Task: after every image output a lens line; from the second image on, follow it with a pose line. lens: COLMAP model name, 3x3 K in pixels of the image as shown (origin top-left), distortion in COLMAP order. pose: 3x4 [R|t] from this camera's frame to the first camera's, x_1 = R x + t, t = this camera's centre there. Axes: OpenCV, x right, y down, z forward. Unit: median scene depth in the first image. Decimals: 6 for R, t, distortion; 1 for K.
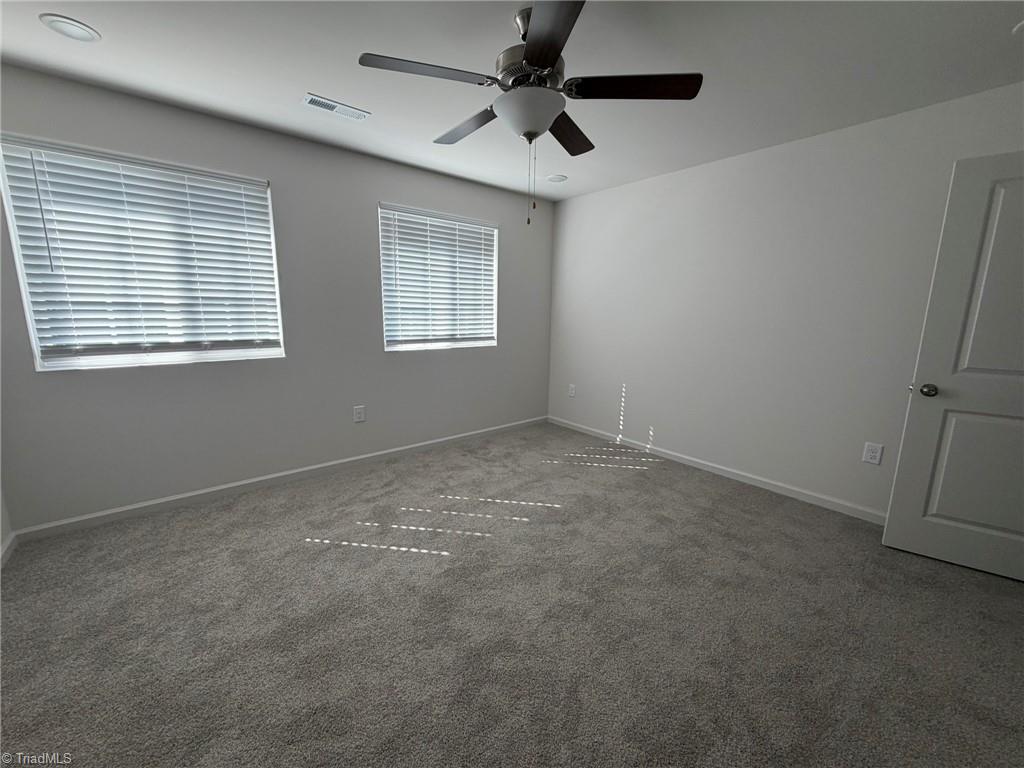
lens RADIAL K [[403.6, 0, 512.0], [0, 403.6, 384.0], [0, 0, 1]] dist [-0.000577, -0.000274]
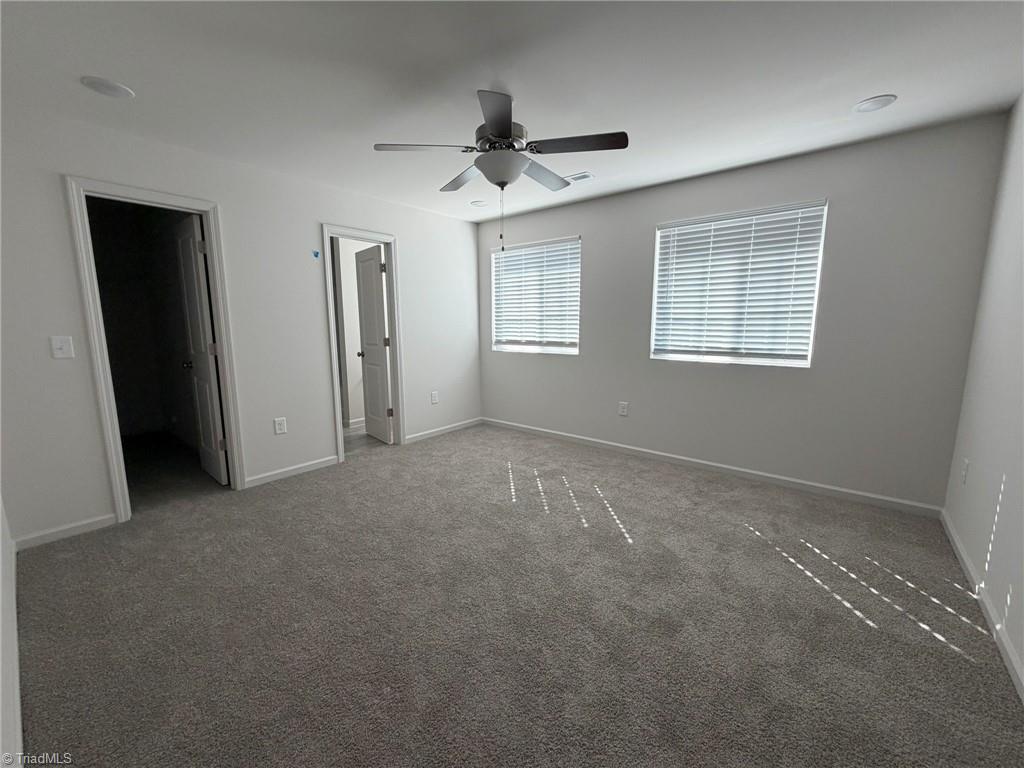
lens RADIAL K [[403.6, 0, 512.0], [0, 403.6, 384.0], [0, 0, 1]] dist [-0.000577, -0.000274]
pose [[0.198352, 0.137291, -0.970468, 0.684403], [-0.169738, 0.979992, 0.103946, -0.063020], [0.965322, 0.144108, 0.217686, 0.406873]]
